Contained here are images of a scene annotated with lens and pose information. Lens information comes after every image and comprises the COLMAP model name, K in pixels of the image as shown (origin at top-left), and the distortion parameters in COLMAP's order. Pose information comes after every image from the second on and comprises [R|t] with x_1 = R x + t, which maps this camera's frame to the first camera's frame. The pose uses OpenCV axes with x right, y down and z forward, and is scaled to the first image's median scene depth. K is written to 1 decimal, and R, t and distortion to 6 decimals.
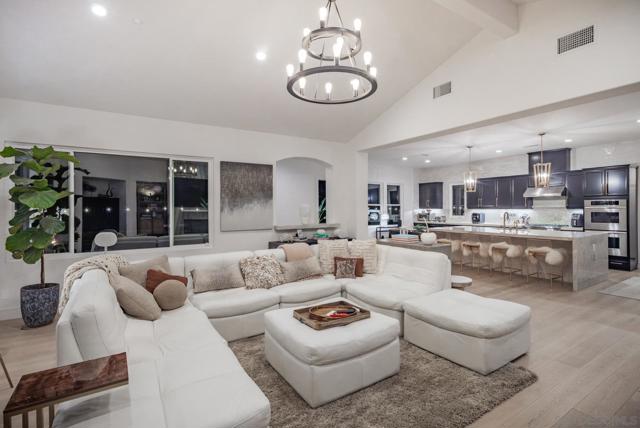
lens RADIAL K [[314.7, 0, 320.0], [0, 314.7, 214.0], [0, 0, 1]] dist [0.001282, 0.000270]
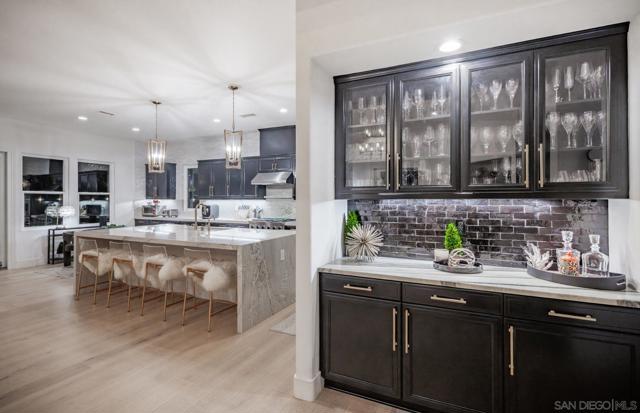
lens RADIAL K [[320.2, 0, 319.0], [0, 320.2, 195.7], [0, 0, 1]] dist [0.003387, 0.000435]
pose [[0.864370, 0.014758, 0.502640, 0.383565], [0.002460, 0.999433, -0.033574, 0.000950], [-0.502850, 0.030257, 0.863844, 0.234283]]
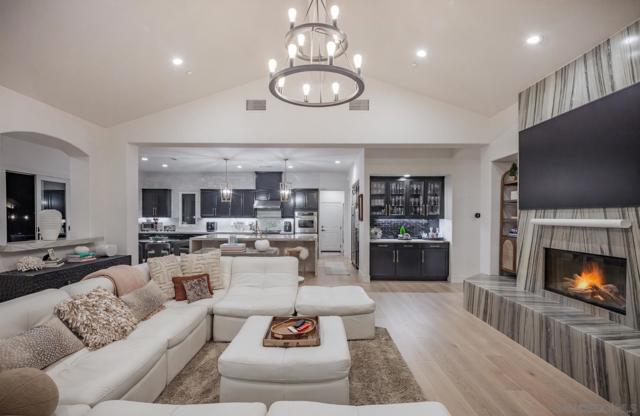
lens RADIAL K [[318.0, 0, 321.3], [0, 318.0, 221.1], [0, 0, 1]] dist [-0.000703, -0.000268]
pose [[0.529242, -0.003831, 0.848462, -0.230170], [0.009938, 0.999949, -0.001684, 0.000387], [-0.848413, 0.009324, 0.529253, 0.142076]]
